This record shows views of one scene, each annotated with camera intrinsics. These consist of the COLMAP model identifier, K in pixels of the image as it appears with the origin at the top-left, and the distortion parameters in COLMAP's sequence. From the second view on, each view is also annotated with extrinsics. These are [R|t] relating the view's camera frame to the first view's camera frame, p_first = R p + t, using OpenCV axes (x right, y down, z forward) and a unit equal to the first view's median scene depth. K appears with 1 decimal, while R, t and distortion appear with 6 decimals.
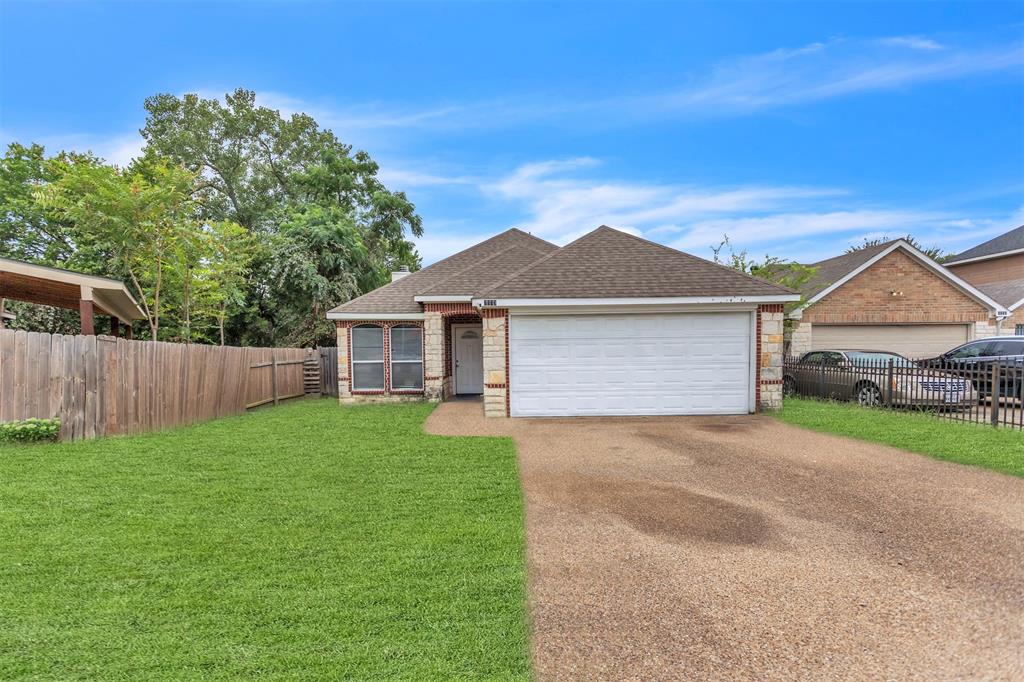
lens RADIAL K [[494.3, 0, 511.5], [0, 494.3, 386.5], [0, 0, 1]] dist [0.000241, 0.000260]
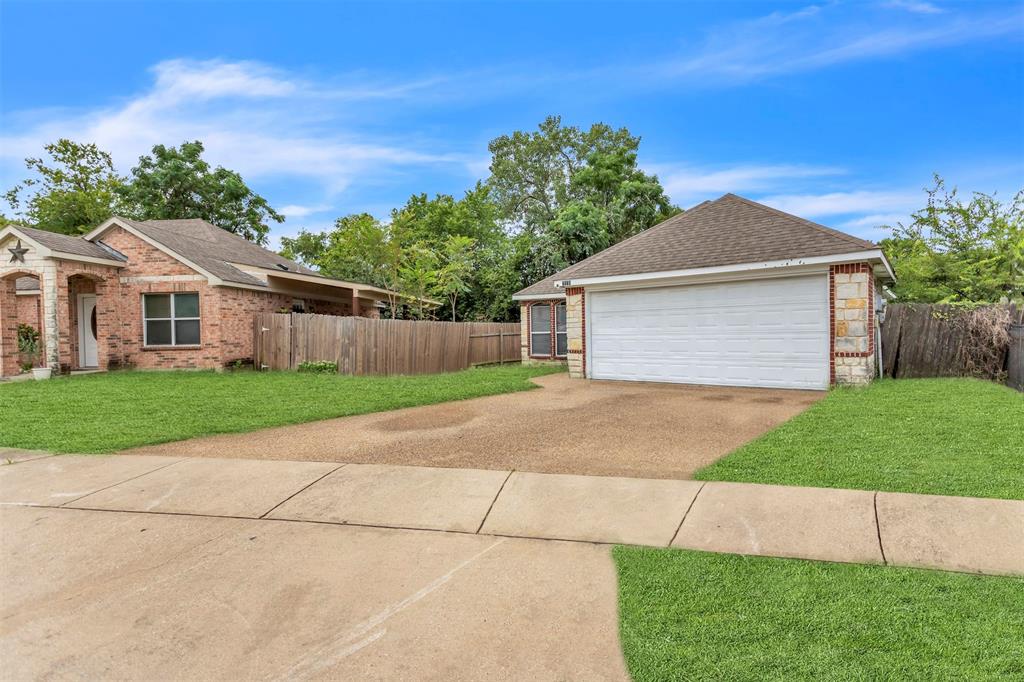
lens RADIAL K [[497.7, 0, 516.4], [0, 497.7, 343.2], [0, 0, 1]] dist [0.000920, -0.000007]
pose [[0.780815, 0.012863, -0.624630, 0.607406], [-0.036296, 0.999033, -0.024798, 0.013525], [0.623707, 0.042034, 0.780527, -0.029634]]
